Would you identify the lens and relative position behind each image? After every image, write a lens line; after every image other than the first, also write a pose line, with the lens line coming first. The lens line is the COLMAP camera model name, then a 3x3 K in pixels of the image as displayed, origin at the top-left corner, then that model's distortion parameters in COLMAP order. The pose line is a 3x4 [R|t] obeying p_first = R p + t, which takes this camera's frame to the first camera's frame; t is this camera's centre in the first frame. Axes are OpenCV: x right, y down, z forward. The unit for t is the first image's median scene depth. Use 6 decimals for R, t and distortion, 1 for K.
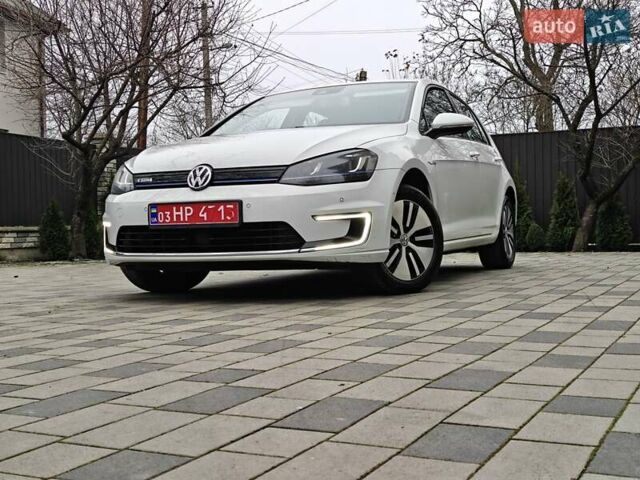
lens RADIAL K [[862.8, 0, 320.0], [0, 862.8, 240.0], [0, 0, 1]] dist [0.027505, -0.064208]
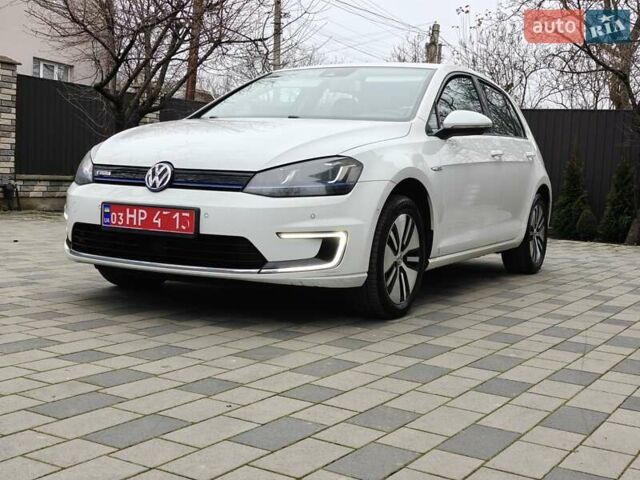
lens RADIAL K [[850.9, 0, 320.0], [0, 850.9, 240.0], [0, 0, 1]] dist [0.029942, -0.064846]
pose [[0.993611, 0.075392, -0.083988, 0.102526], [-0.069407, 0.994984, 0.072041, -0.081795], [0.088998, -0.065751, 0.993859, 0.141521]]
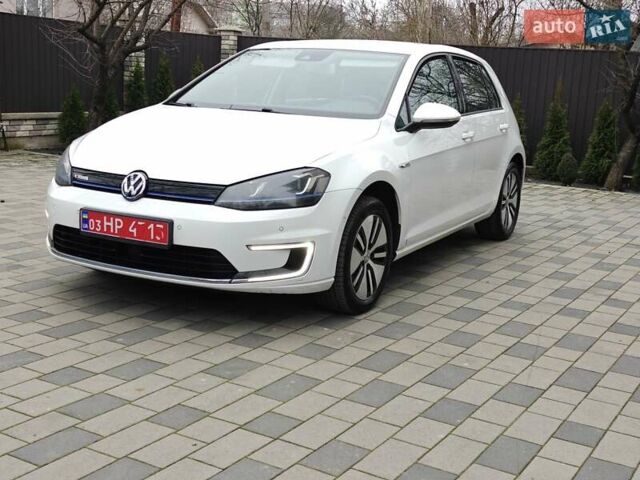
lens RADIAL K [[850.9, 0, 320.0], [0, 850.9, 240.0], [0, 0, 1]] dist [0.029942, -0.064846]
pose [[0.993790, 0.087962, -0.068152, 0.124084], [-0.073837, 0.979484, 0.187507, -0.199585], [0.083247, -0.181310, 0.979896, 0.114695]]
